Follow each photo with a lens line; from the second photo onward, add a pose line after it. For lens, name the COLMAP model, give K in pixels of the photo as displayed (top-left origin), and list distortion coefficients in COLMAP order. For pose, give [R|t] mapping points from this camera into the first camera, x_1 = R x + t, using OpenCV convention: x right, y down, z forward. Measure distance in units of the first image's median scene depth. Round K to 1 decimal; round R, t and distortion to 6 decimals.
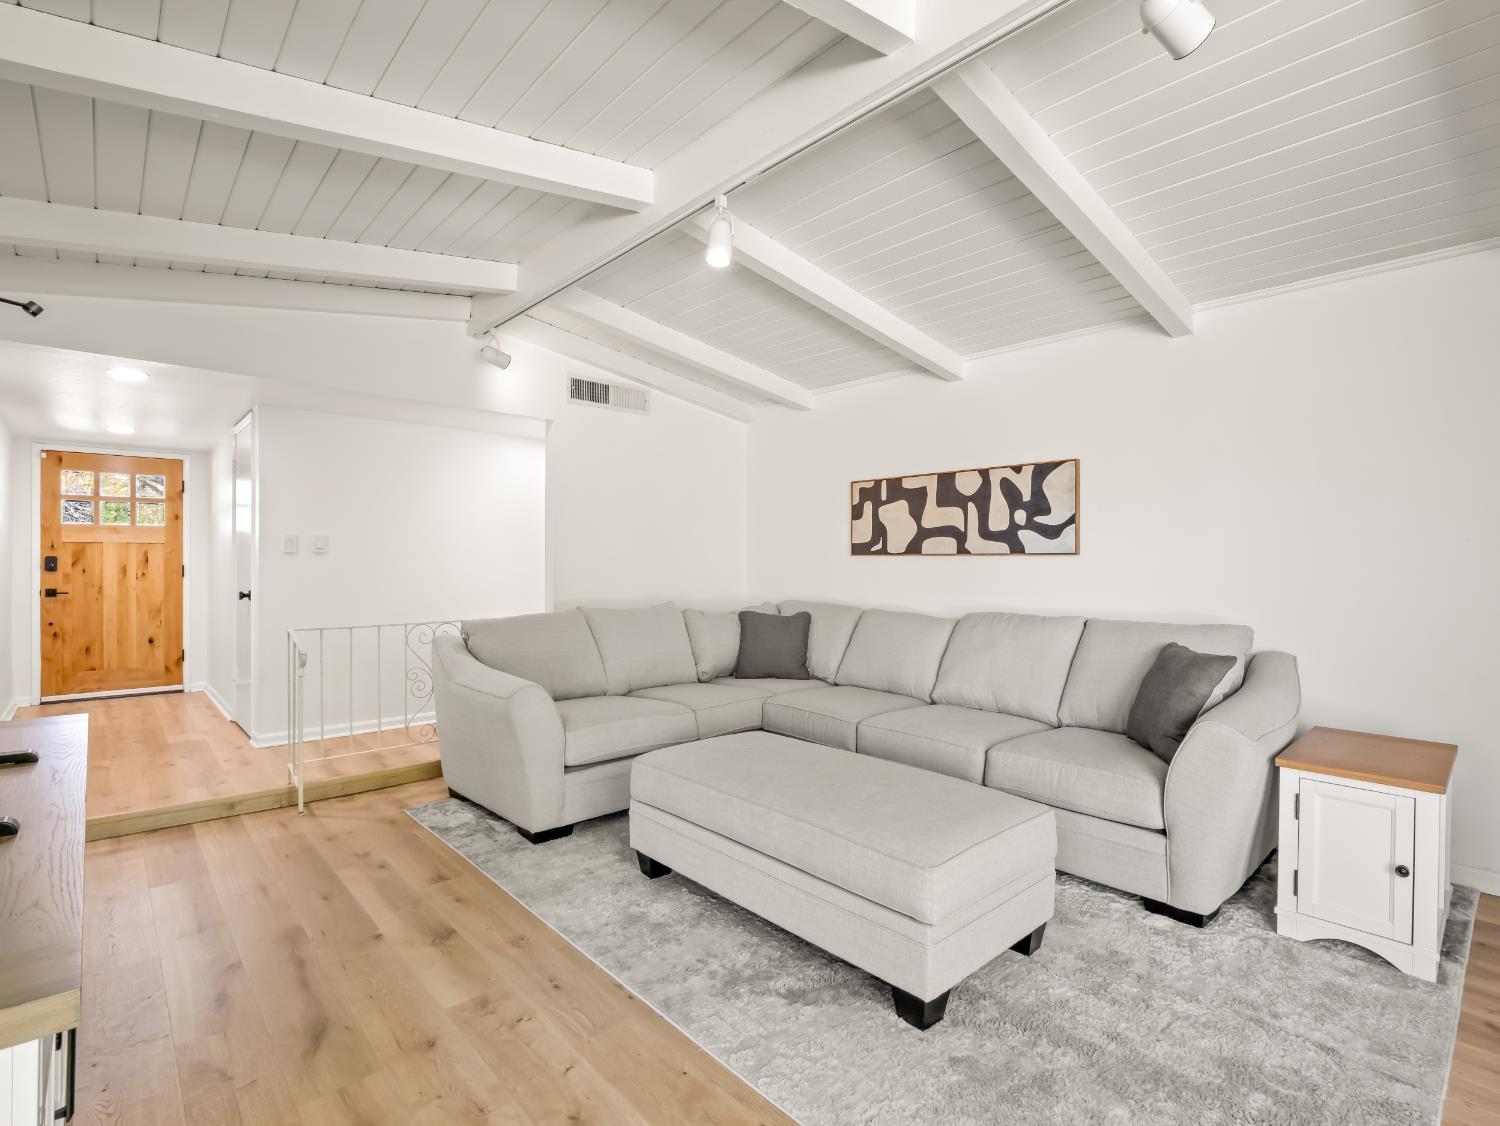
lens RADIAL K [[738.5, 0, 745.3], [0, 738.5, 561.3], [0, 0, 1]] dist [-0.005772, -0.001251]
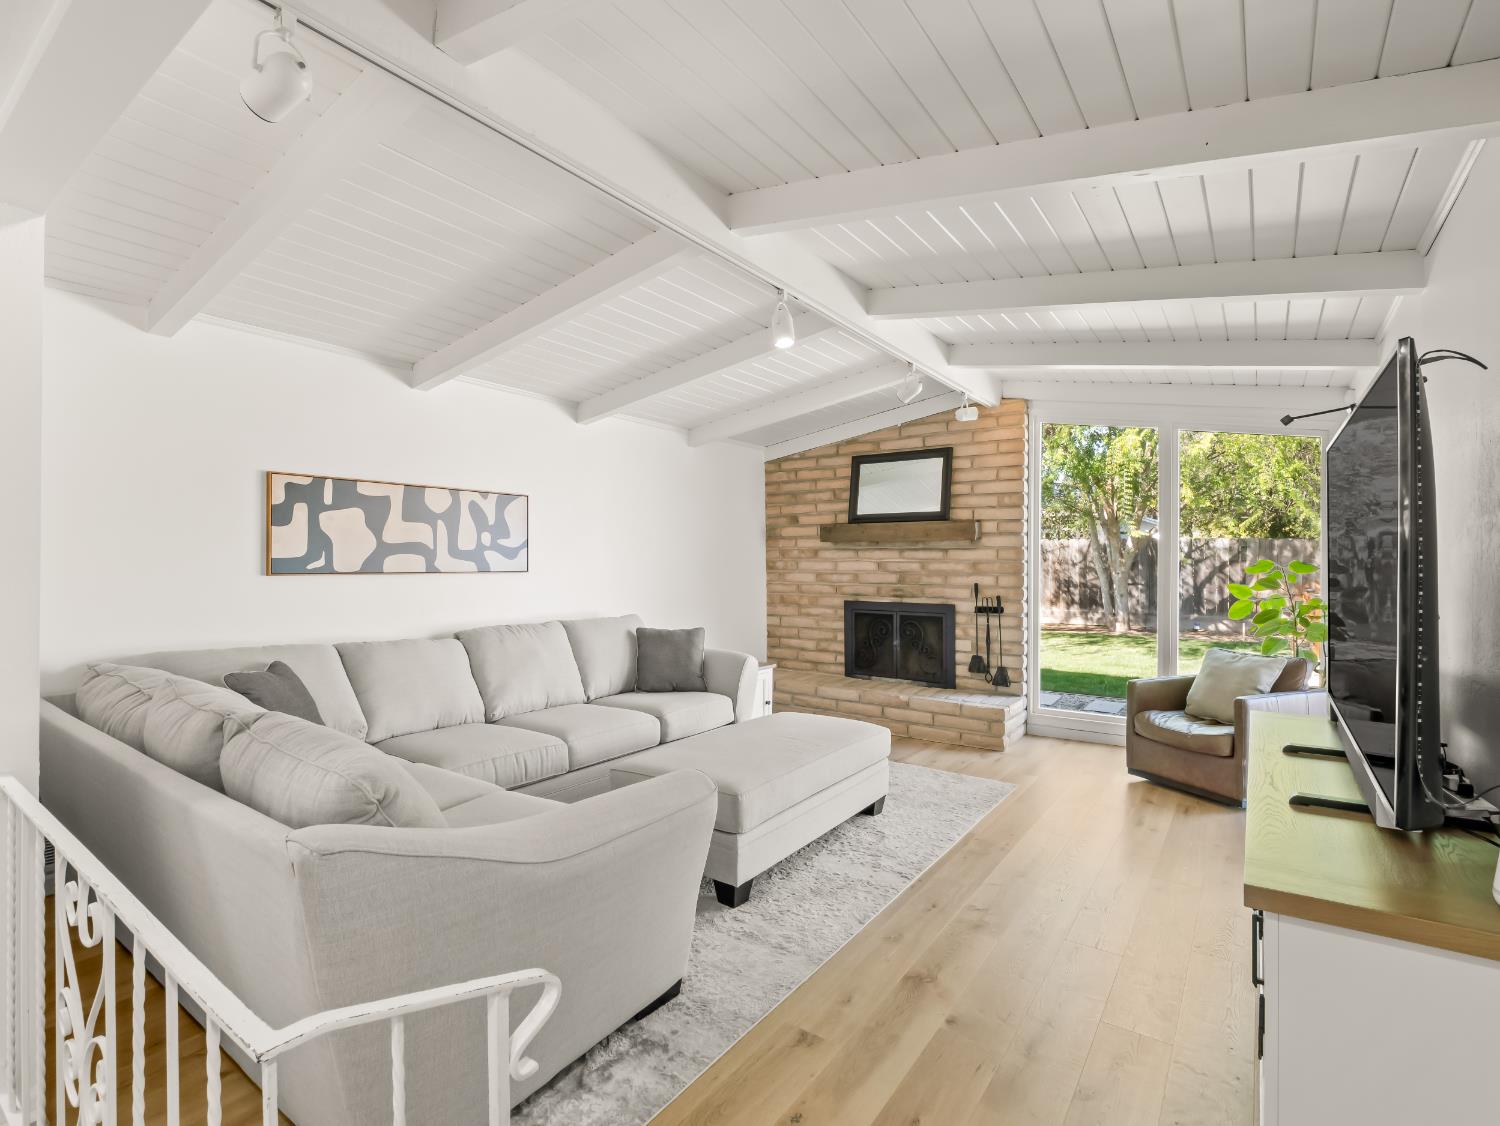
lens RADIAL K [[738.5, 0, 745.3], [0, 738.5, 561.3], [0, 0, 1]] dist [-0.005772, -0.001251]
pose [[-0.230415, -0.003666, 0.973086, -0.744499], [-0.003499, 0.999990, 0.002939, -0.028845], [-0.973086, -0.002728, -0.230426, 0.824685]]
